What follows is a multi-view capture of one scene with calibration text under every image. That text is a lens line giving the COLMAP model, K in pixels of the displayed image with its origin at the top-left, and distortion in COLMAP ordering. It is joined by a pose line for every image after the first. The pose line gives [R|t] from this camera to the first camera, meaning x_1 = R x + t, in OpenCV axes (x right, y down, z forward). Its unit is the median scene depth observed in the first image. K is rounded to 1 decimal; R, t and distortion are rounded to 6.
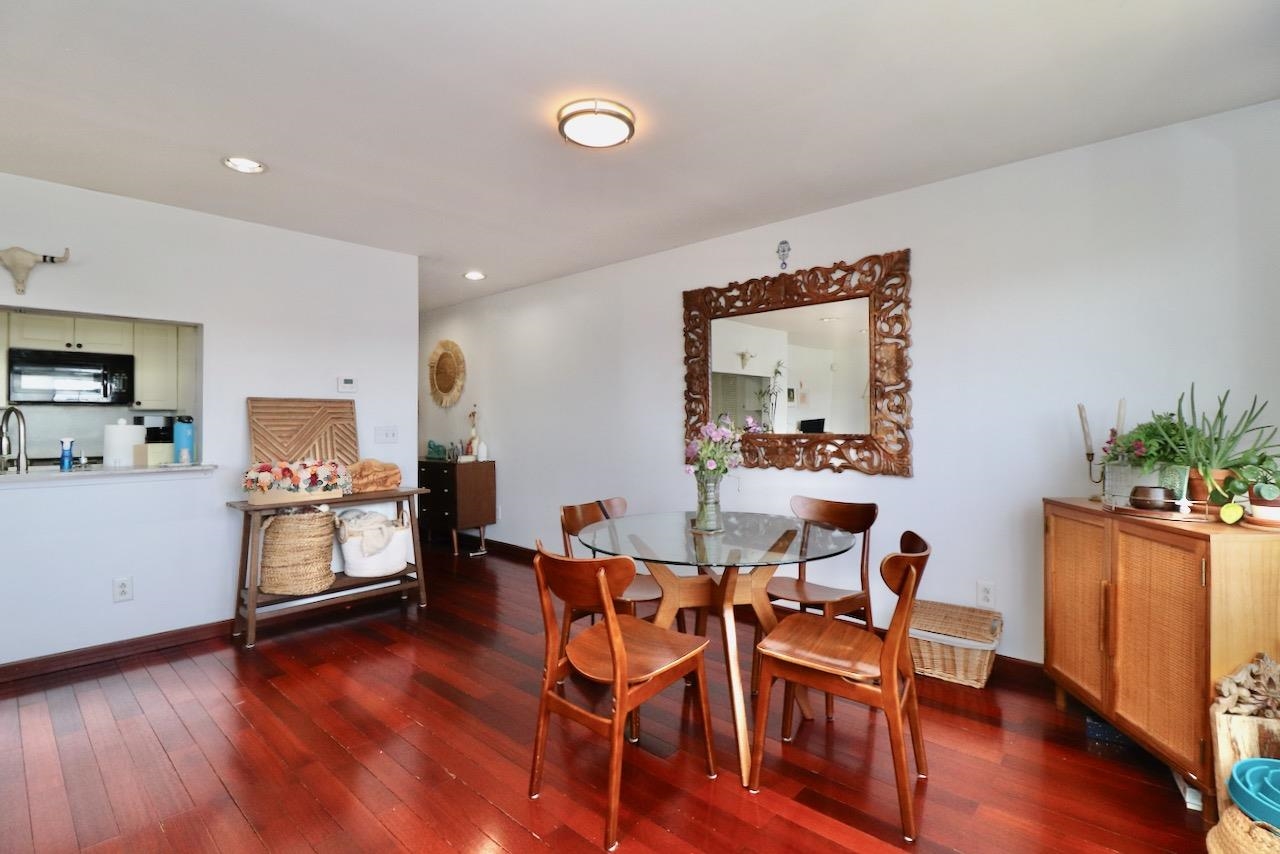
lens RADIAL K [[617.0, 0, 615.8], [0, 617.0, 417.3], [0, 0, 1]] dist [-0.013068, -0.005486]
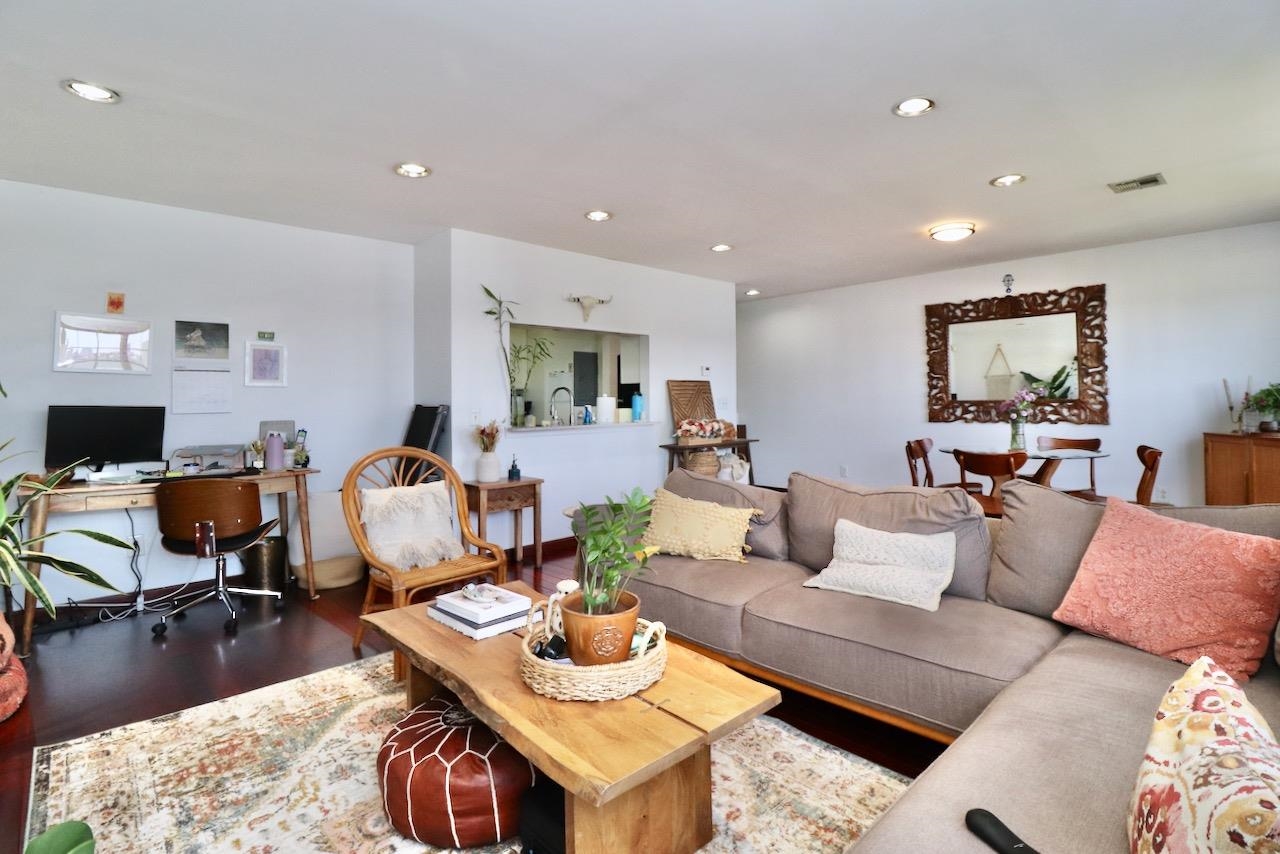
lens RADIAL K [[617.0, 0, 632.0], [0, 617.0, 386.3], [0, 0, 1]] dist [-0.013068, -0.005486]
pose [[0.997694, -0.009951, -0.067146, -0.609874], [0.008907, 0.999835, -0.015833, 0.009342], [0.067293, 0.015199, 0.997617, -0.632881]]
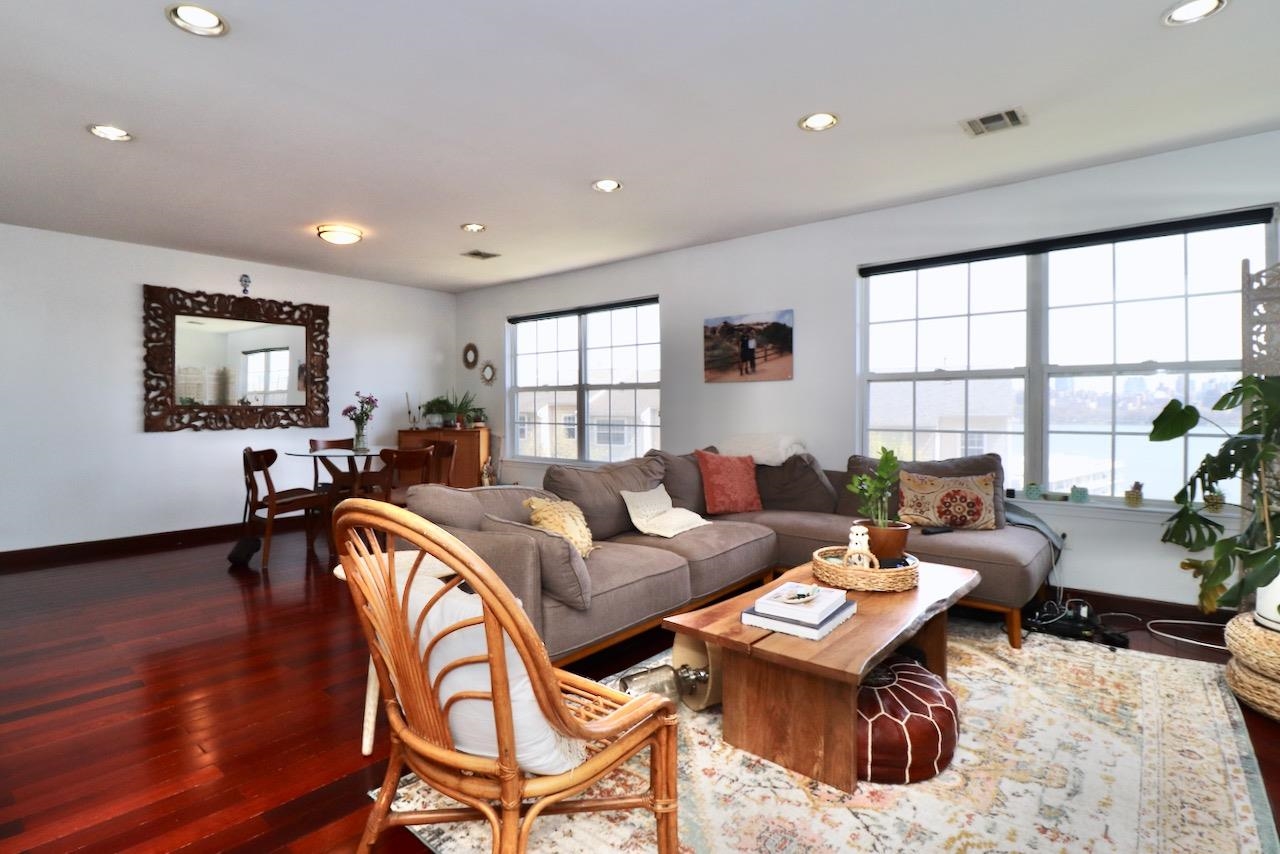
lens RADIAL K [[637.0, 0, 630.5], [0, 637.0, 415.5], [0, 0, 1]] dist [-0.041299, 0.000537]
pose [[-0.096108, -0.013715, 0.995276, -1.420540], [-0.010967, 0.999859, 0.012719, 0.023934], [-0.995310, -0.009693, -0.096245, 0.241120]]
